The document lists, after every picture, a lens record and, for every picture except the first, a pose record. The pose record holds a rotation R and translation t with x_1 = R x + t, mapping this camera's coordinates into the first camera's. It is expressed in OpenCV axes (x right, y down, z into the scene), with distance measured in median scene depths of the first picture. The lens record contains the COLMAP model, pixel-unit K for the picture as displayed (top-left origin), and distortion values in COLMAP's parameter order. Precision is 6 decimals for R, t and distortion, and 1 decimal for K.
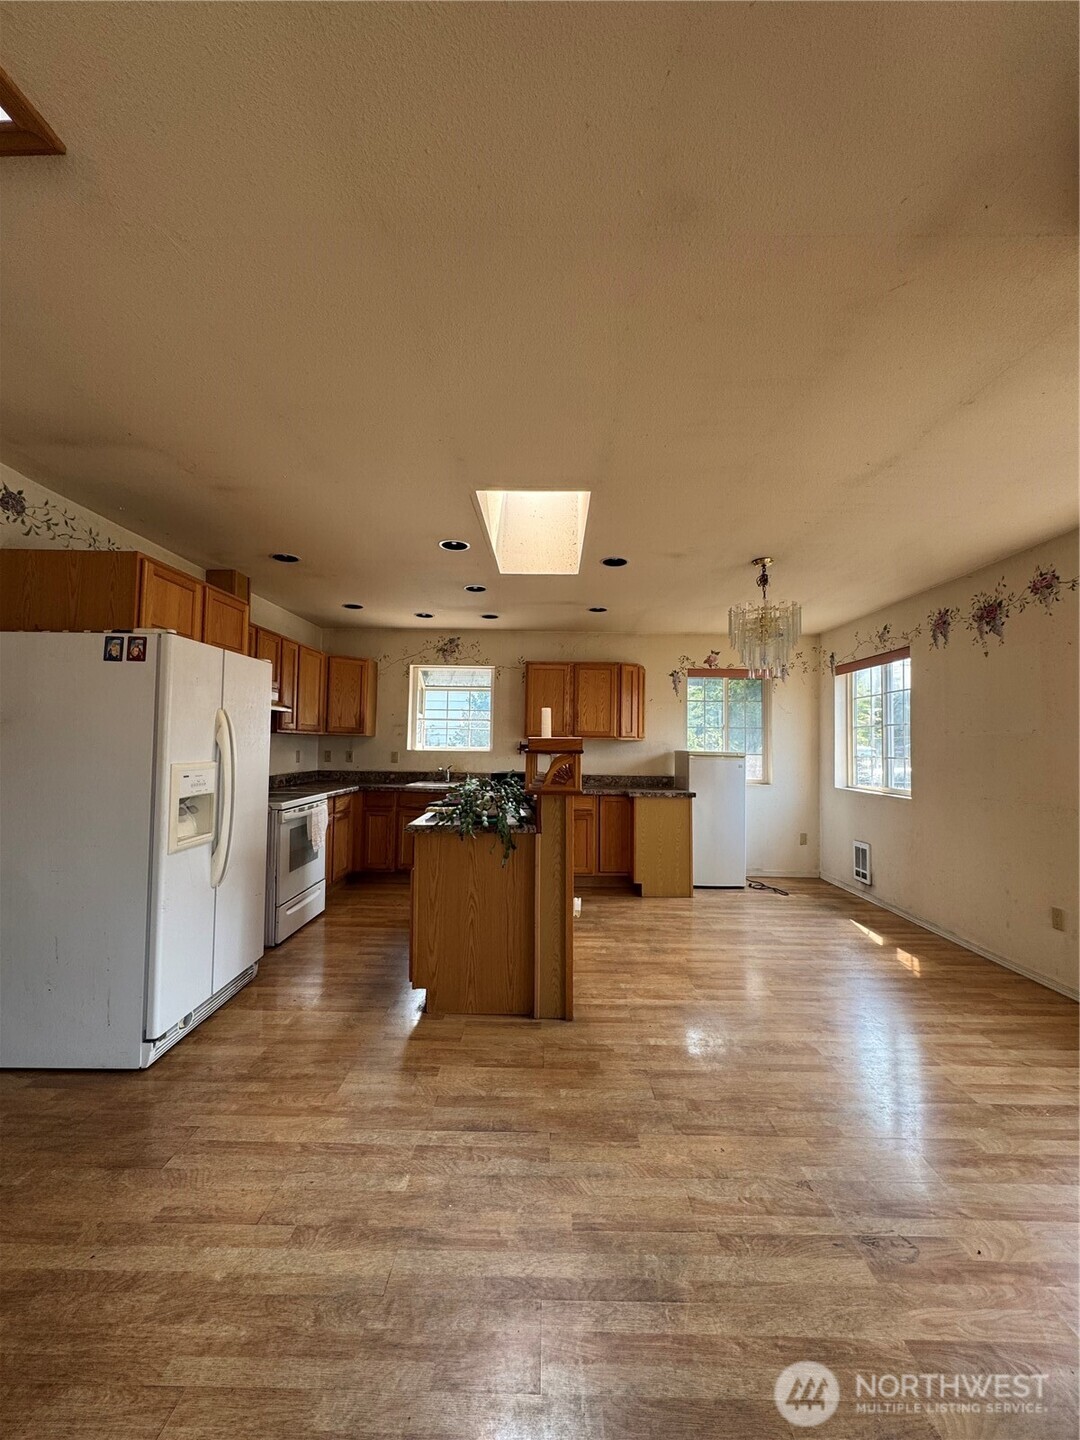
lens RADIAL K [[575.7, 0, 539.9], [0, 575.7, 721.3], [0, 0, 1]] dist [-0.003357, 0.000737]
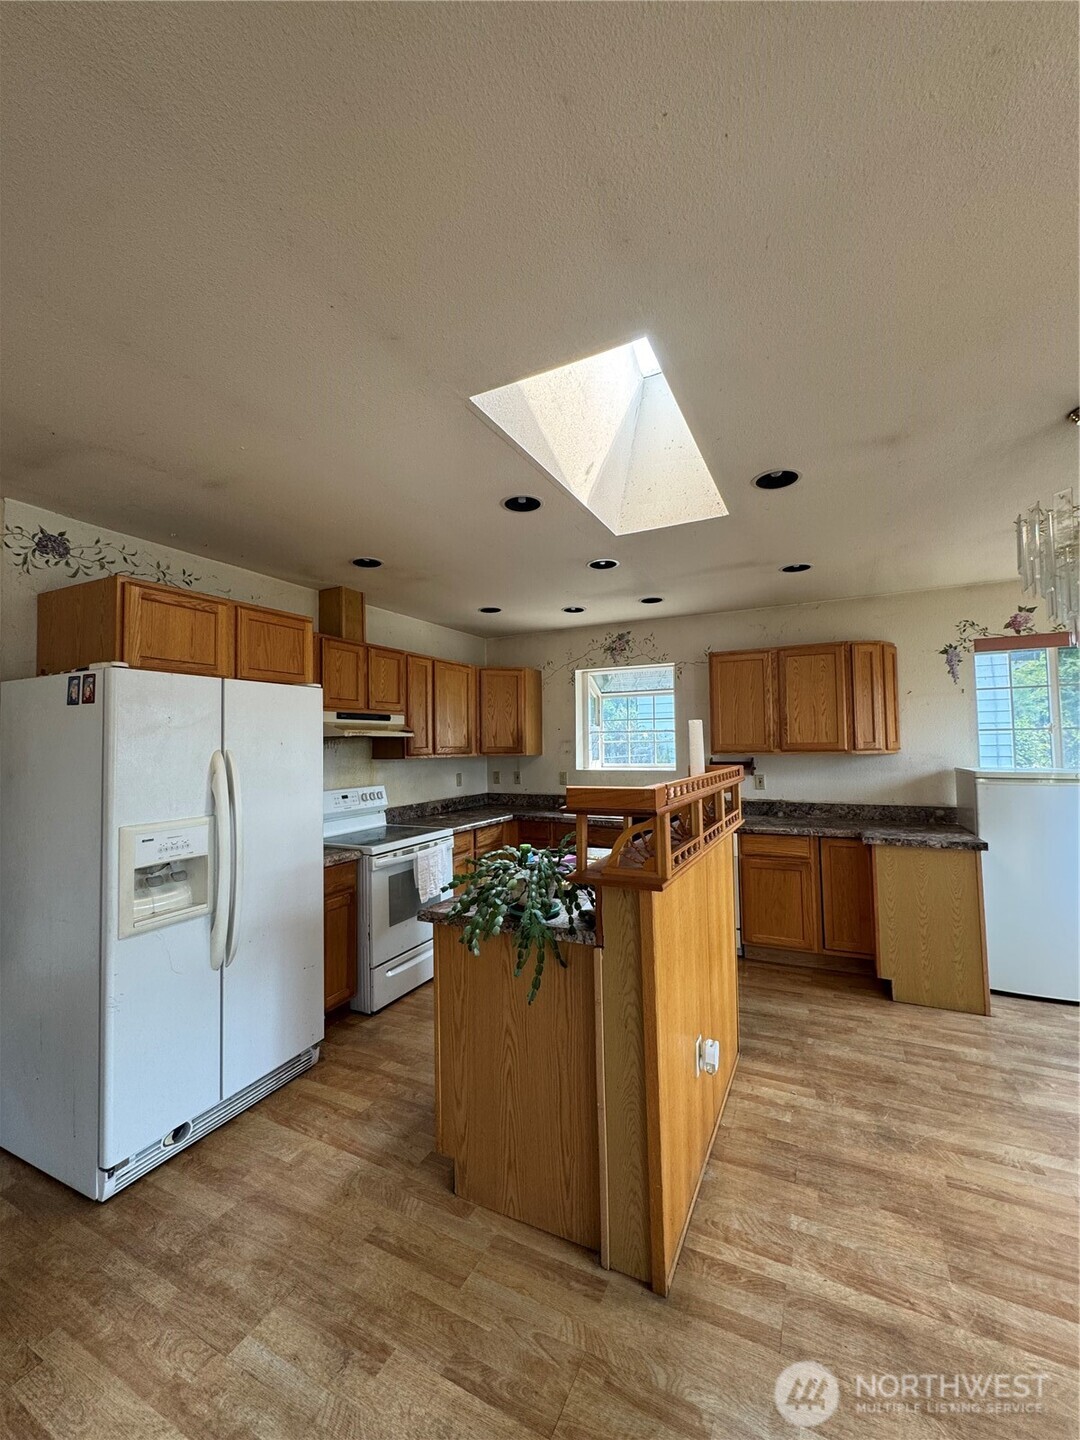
lens RADIAL K [[575.7, 0, 540.5], [0, 575.7, 721.2], [0, 0, 1]] dist [-0.003357, 0.000737]
pose [[0.897228, -0.046154, -0.439148, 0.157826], [0.045843, 0.998885, -0.011319, -0.024078], [0.439181, -0.009976, 0.898343, 0.331083]]
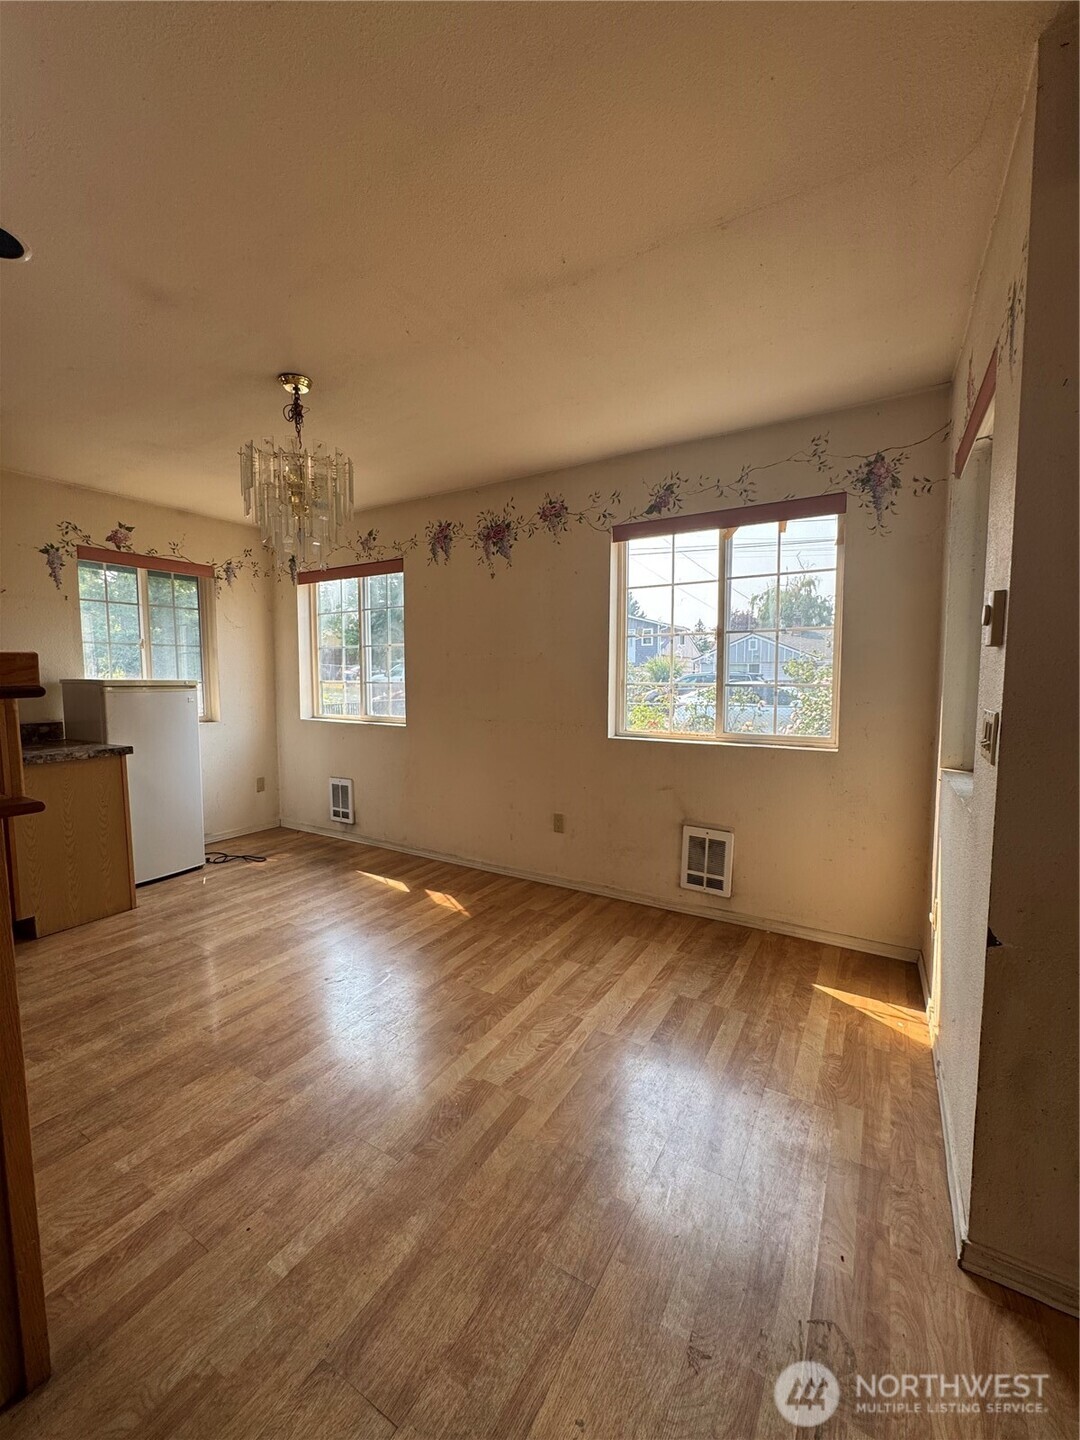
lens RADIAL K [[575.7, 0, 539.4], [0, 575.7, 720.2], [0, 0, 1]] dist [-0.003357, 0.000737]
pose [[0.505639, -0.082573, 0.858785, -0.053203], [-0.029591, 0.993164, 0.112916, 0.015779], [-0.862238, -0.082507, 0.499739, 0.401696]]
